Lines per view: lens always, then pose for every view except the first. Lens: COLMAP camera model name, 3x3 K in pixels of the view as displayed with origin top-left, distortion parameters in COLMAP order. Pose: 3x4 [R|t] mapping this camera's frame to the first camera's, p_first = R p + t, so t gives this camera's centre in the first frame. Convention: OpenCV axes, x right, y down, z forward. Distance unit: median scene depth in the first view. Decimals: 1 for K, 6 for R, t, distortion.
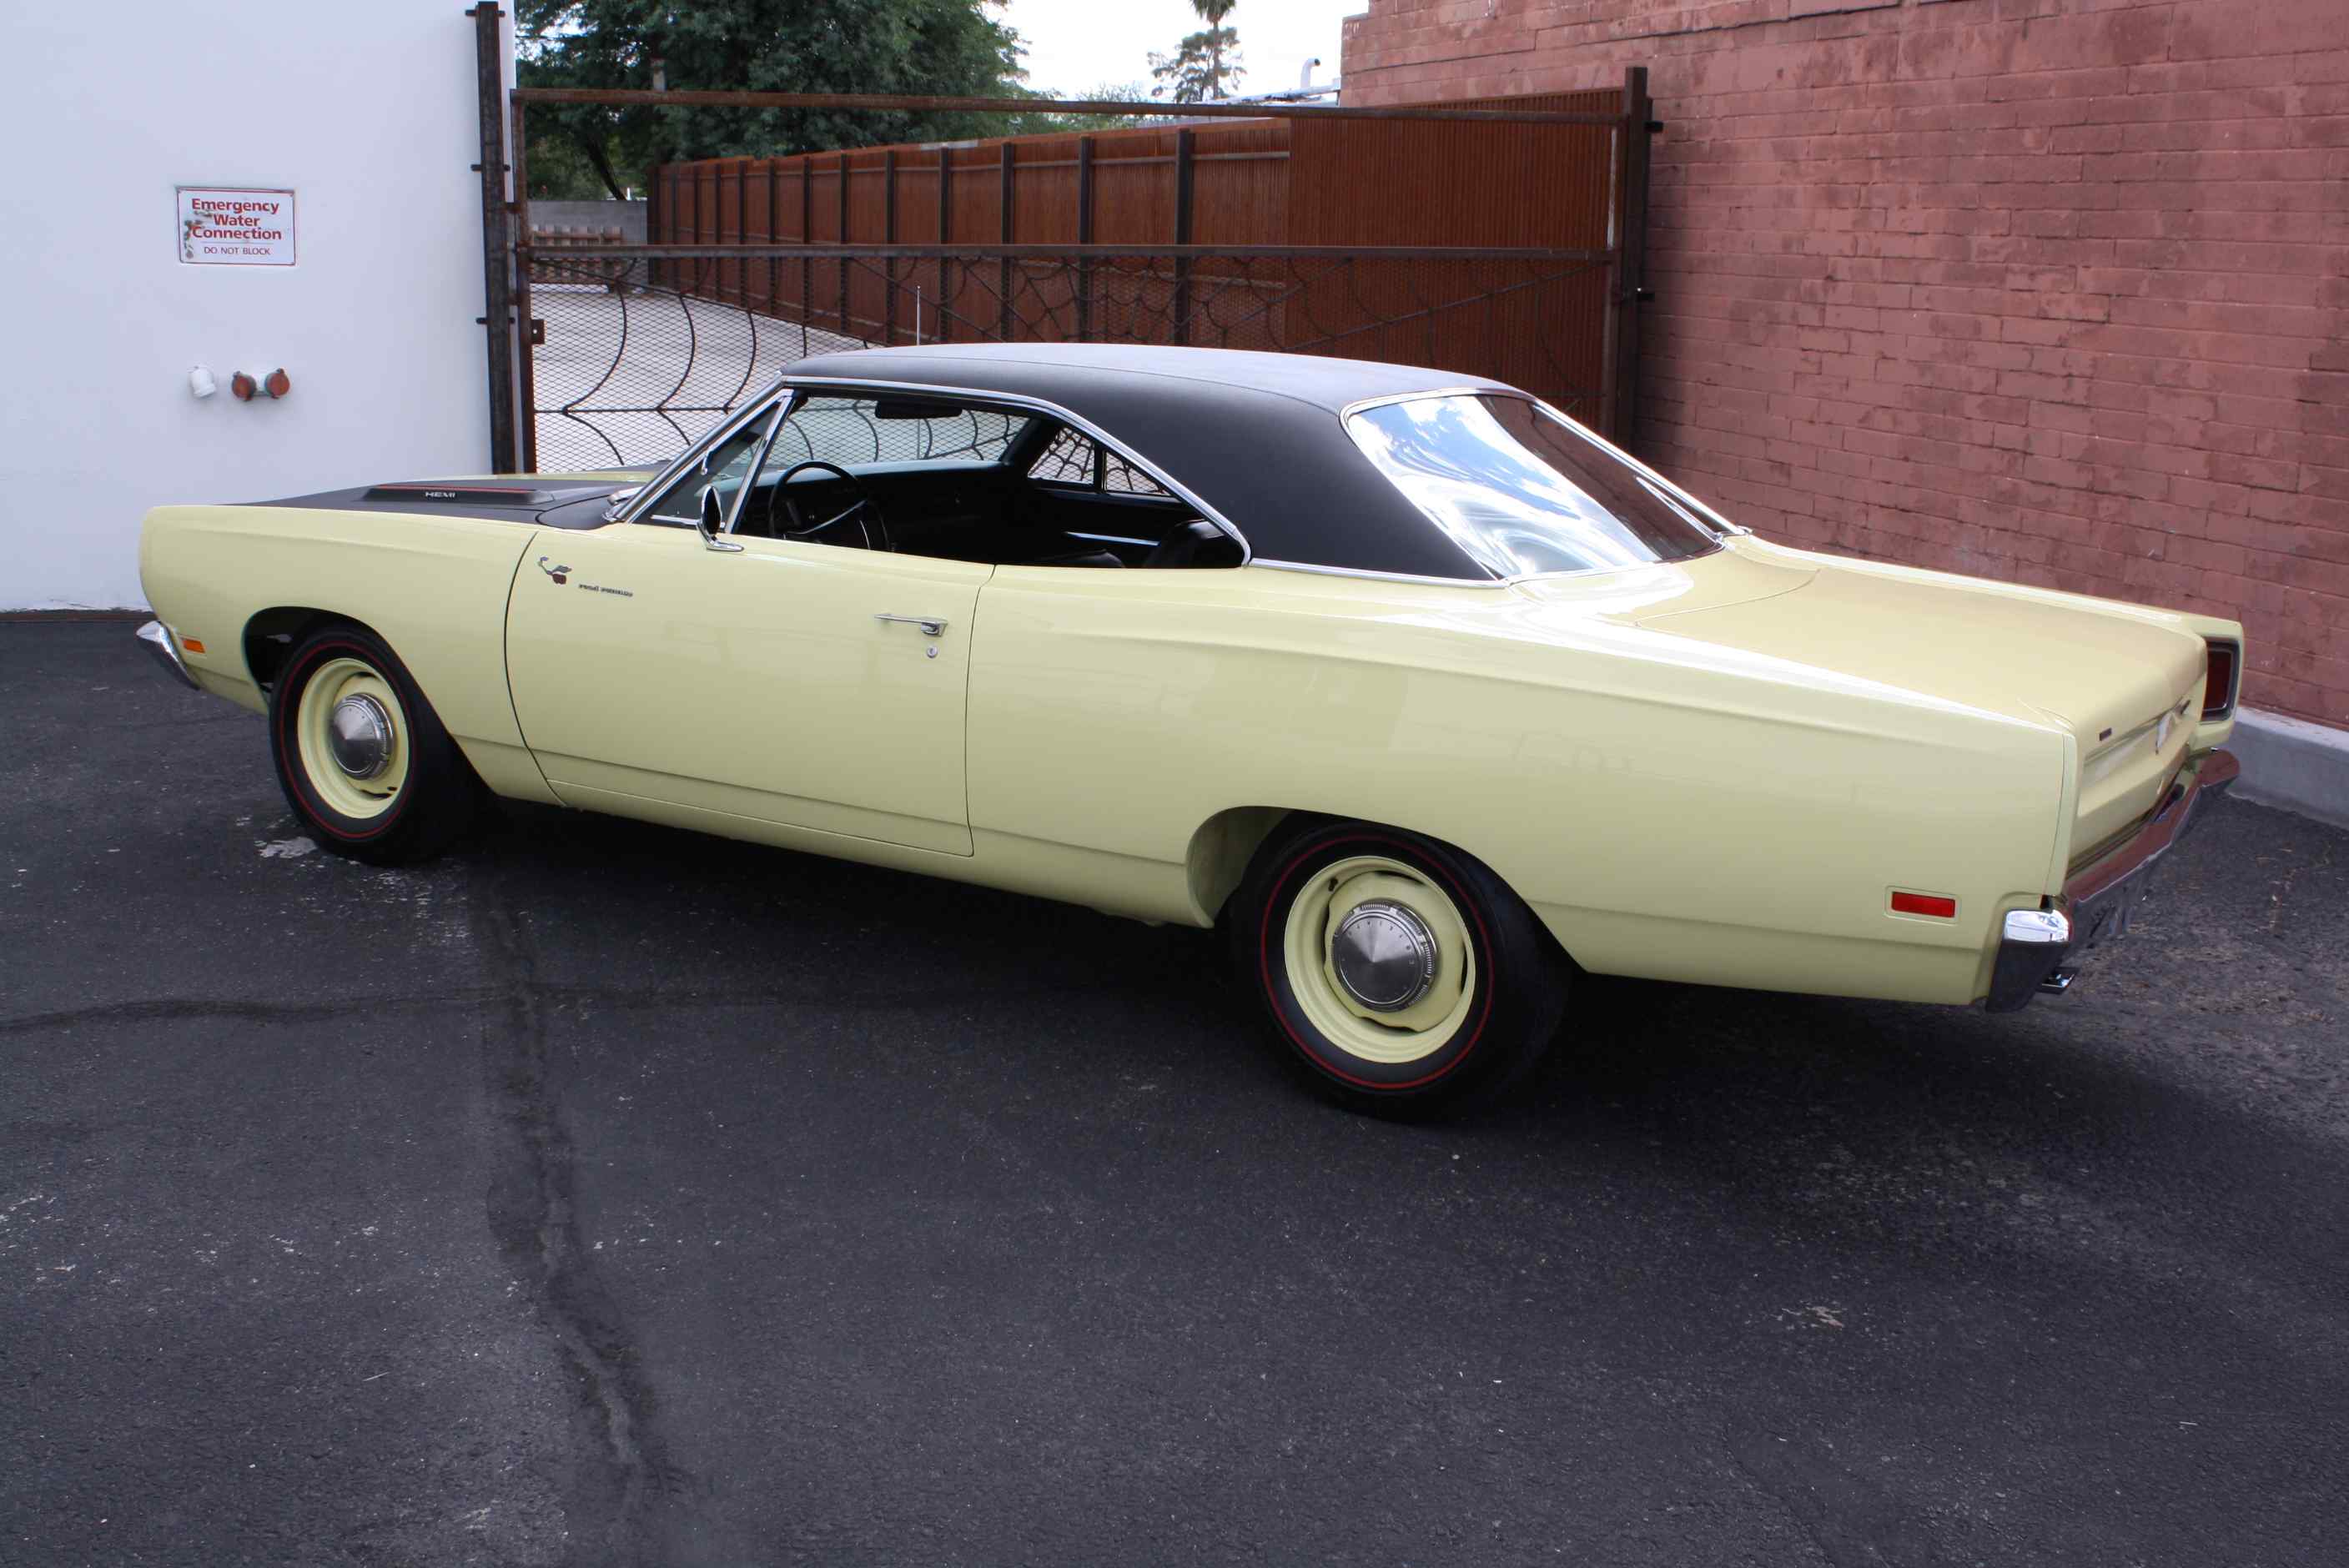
lens RADIAL K [[2484.7, 0, 1175.2], [0, 2484.7, 787.0], [0, 0, 1]] dist [-0.127830, 0.148232]
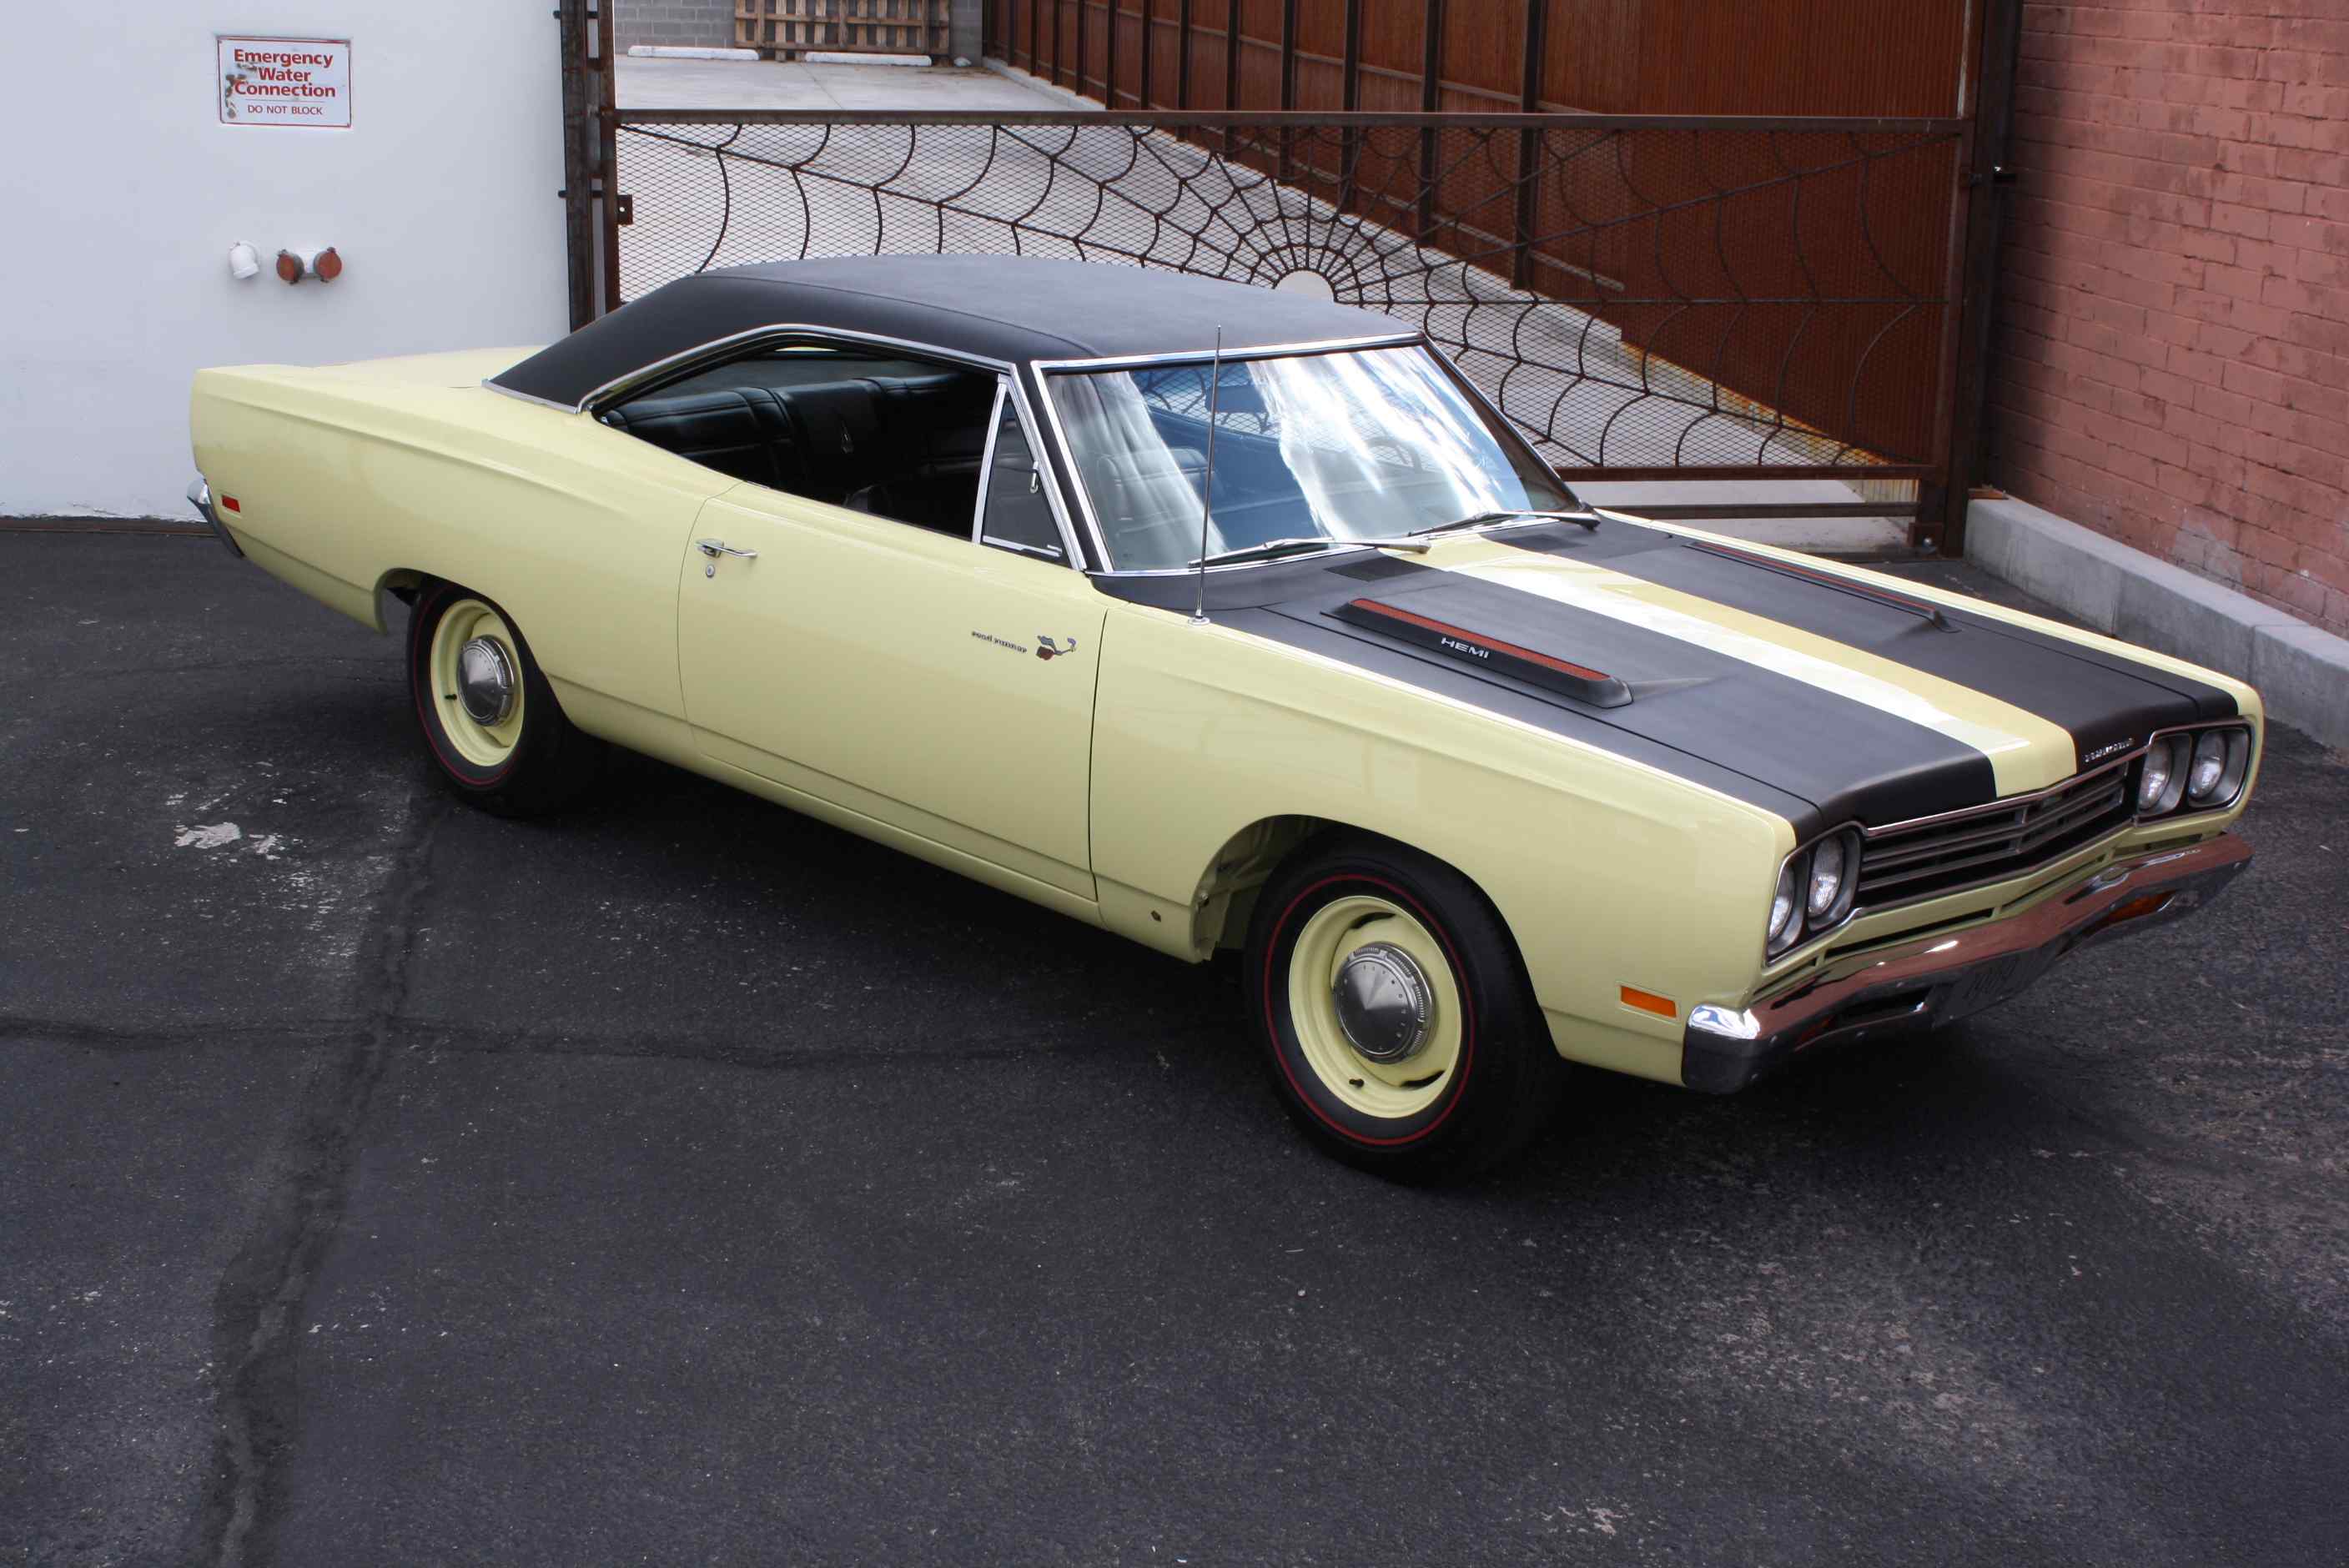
lens RADIAL K [[3169.5, 0, 1160.4], [0, 3169.5, 806.1], [0, 0, 1]] dist [-0.071760, 0.113595]
pose [[0.984762, 0.050554, -0.166398, 0.122102], [-0.043789, 0.998068, 0.044079, -0.036396], [0.168305, -0.036121, 0.985073, -0.059928]]
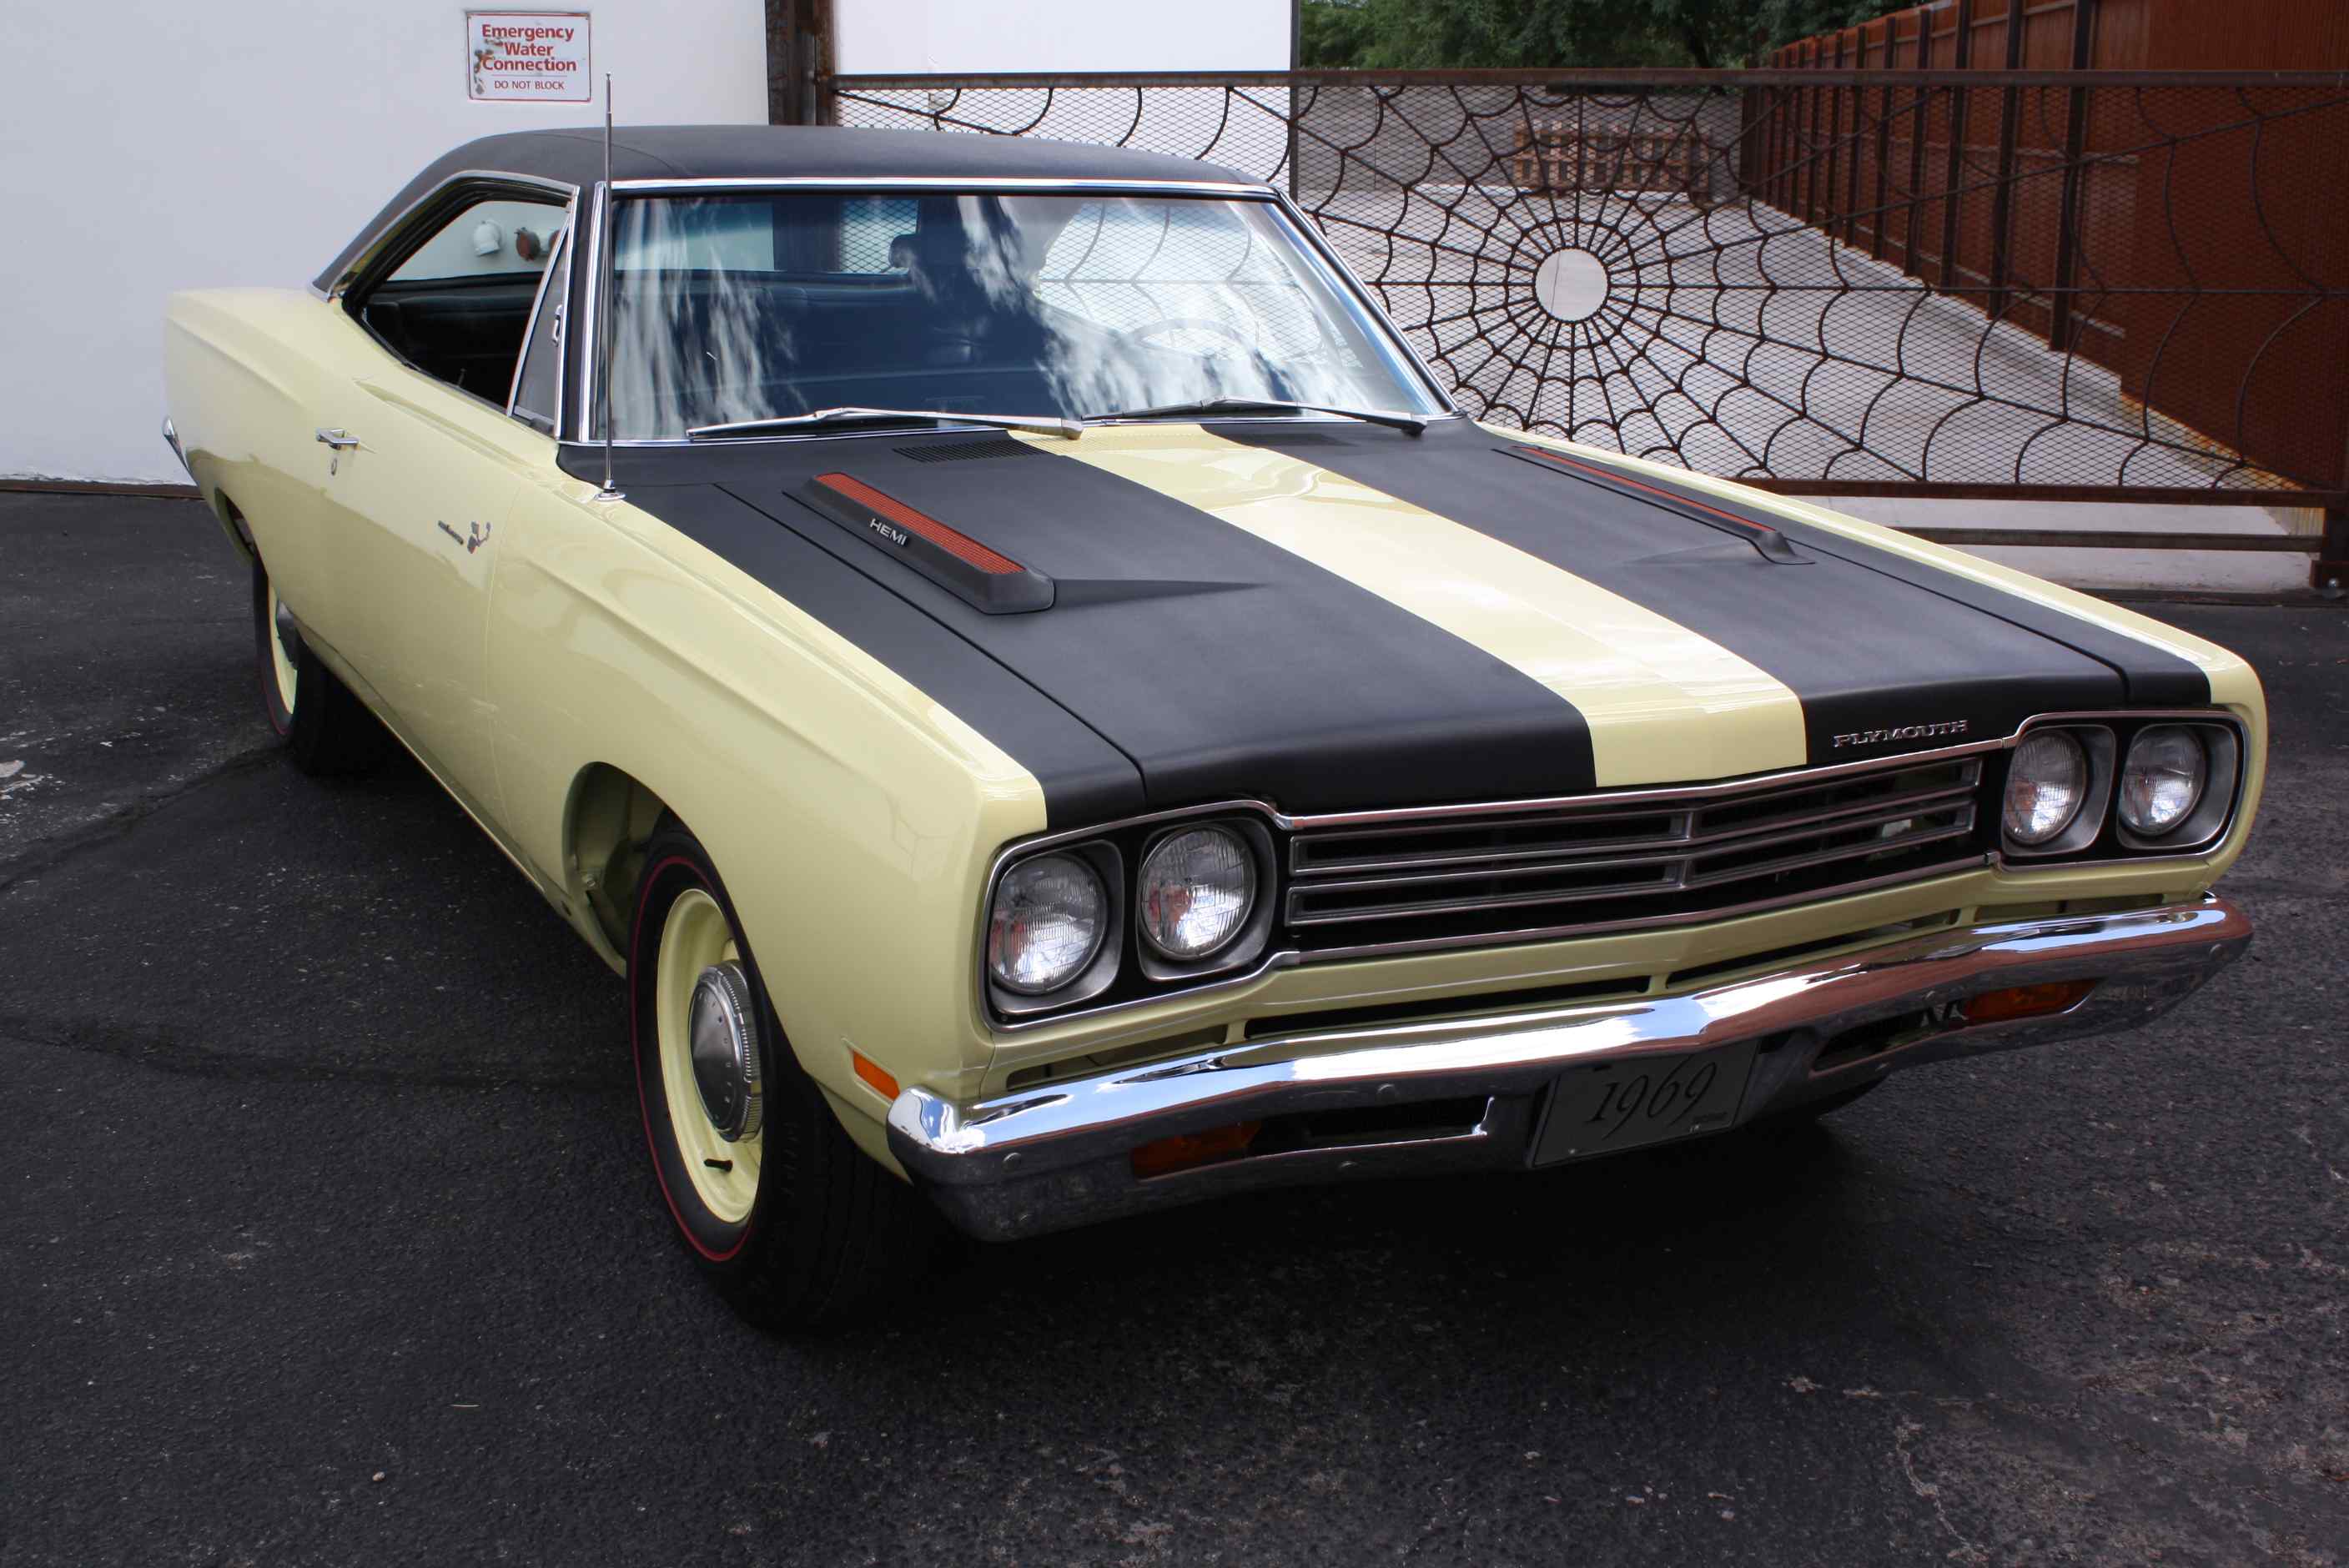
lens RADIAL K [[2737.9, 0, 1179.2], [0, 2737.9, 783.1], [0, 0, 1]] dist [-0.120291, 0.182704]
pose [[0.888391, 0.095183, -0.449113, 0.273996], [-0.092539, 0.995318, 0.027892, -0.023268], [0.449665, 0.016781, 0.893040, 0.259724]]
